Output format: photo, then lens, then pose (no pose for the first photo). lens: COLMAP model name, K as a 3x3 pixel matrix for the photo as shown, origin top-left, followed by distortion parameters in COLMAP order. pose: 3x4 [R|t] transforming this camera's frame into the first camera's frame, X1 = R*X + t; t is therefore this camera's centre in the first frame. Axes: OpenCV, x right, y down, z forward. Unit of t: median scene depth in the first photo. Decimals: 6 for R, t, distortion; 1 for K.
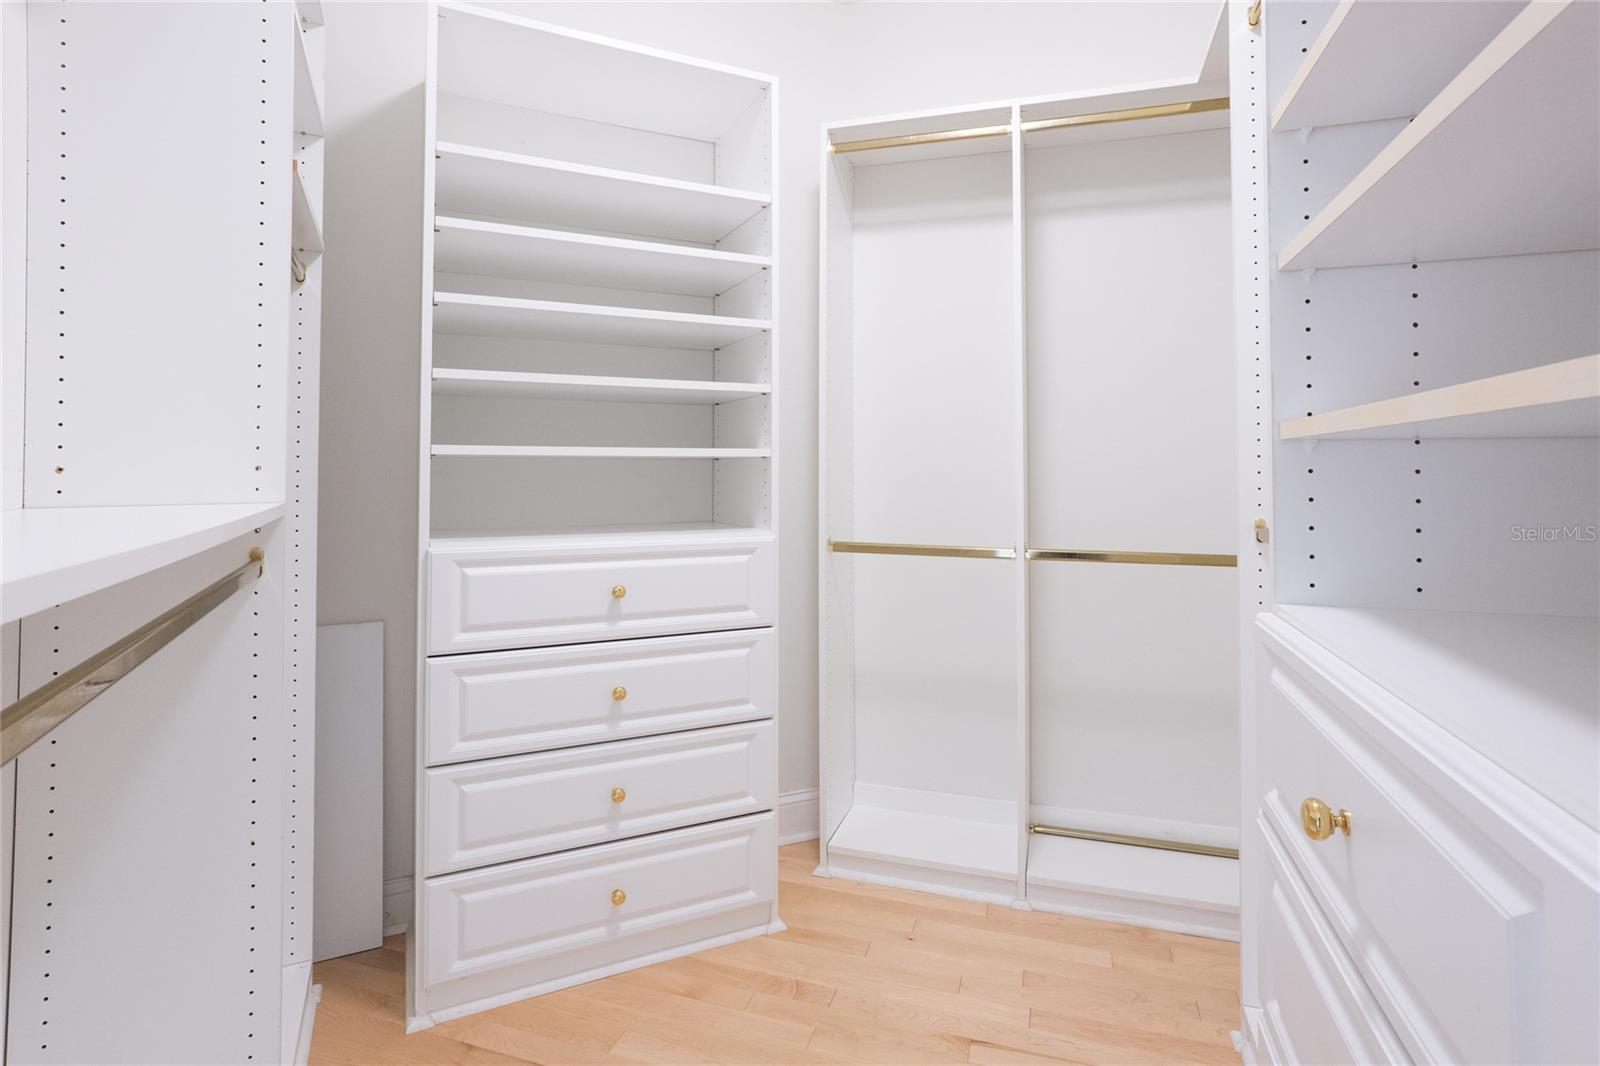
lens RADIAL K [[811.7, 0, 814.4], [0, 811.7, 448.1], [0, 0, 1]] dist [-0.034320, 0.023231]
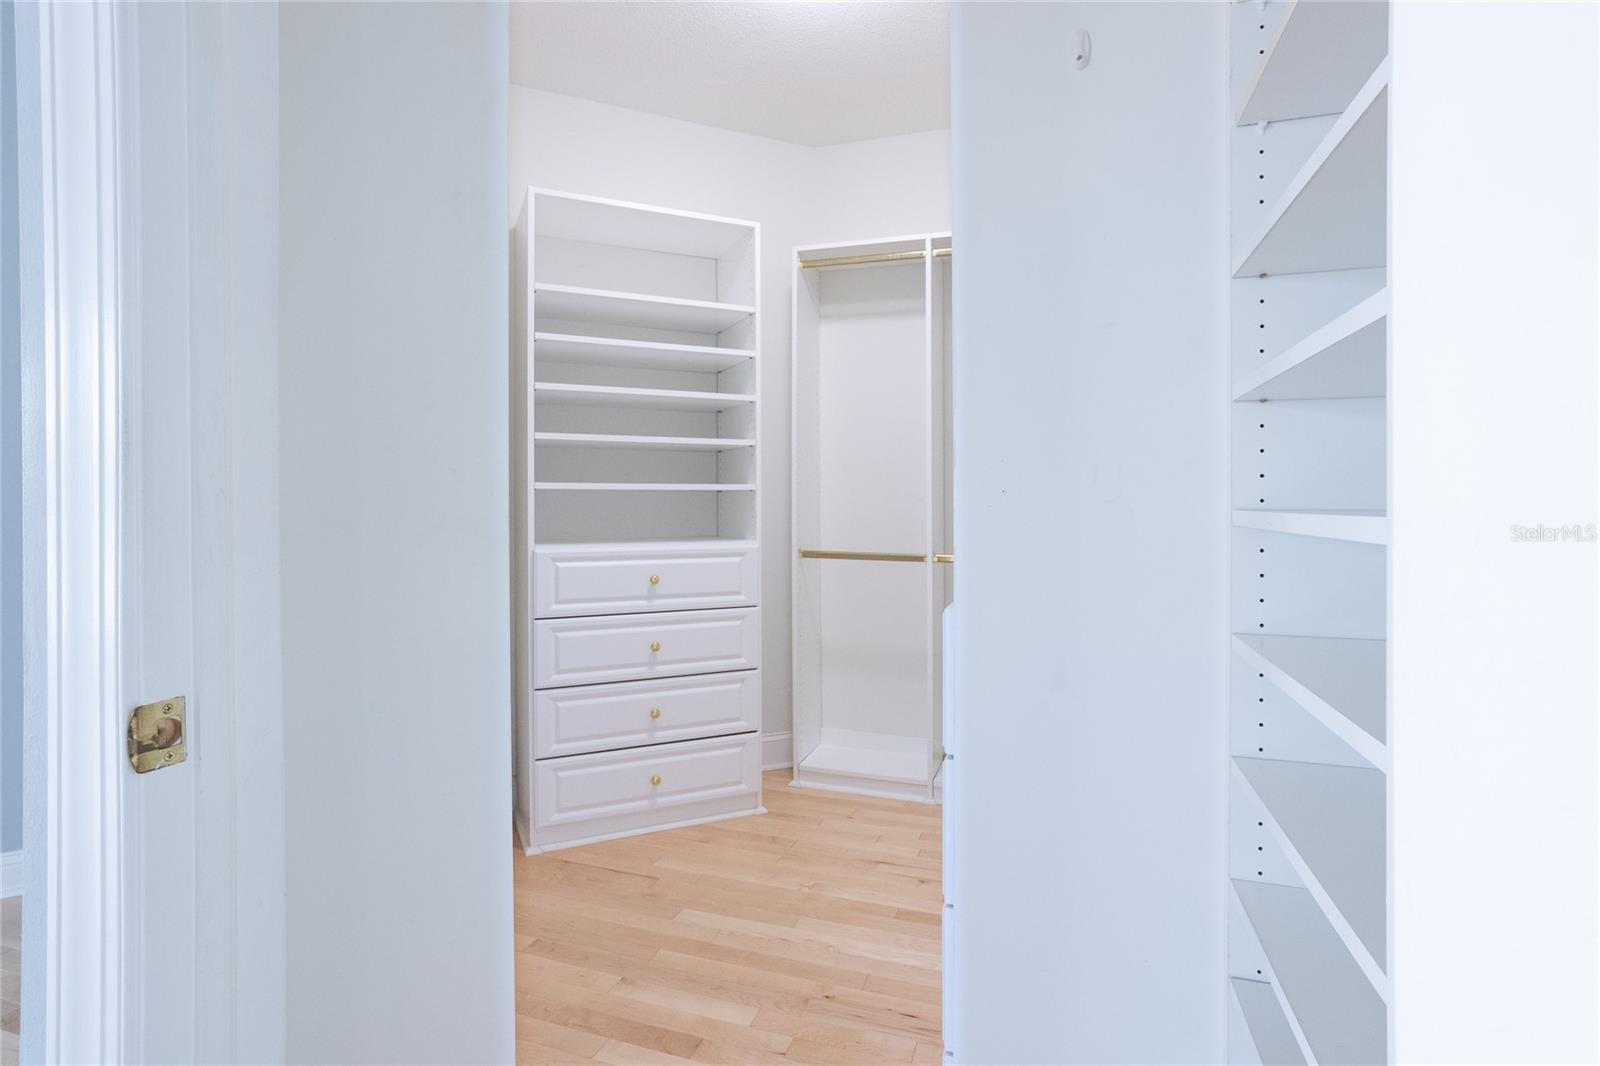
lens RADIAL K [[811.7, 0, 767.3], [0, 811.7, 516.8], [0, 0, 1]] dist [-0.034320, 0.023231]
pose [[0.998388, 0.001248, -0.056739, 0.049710], [0.001747, 0.998608, 0.052713, -0.017897], [0.056725, -0.052727, 0.996997, -0.452793]]
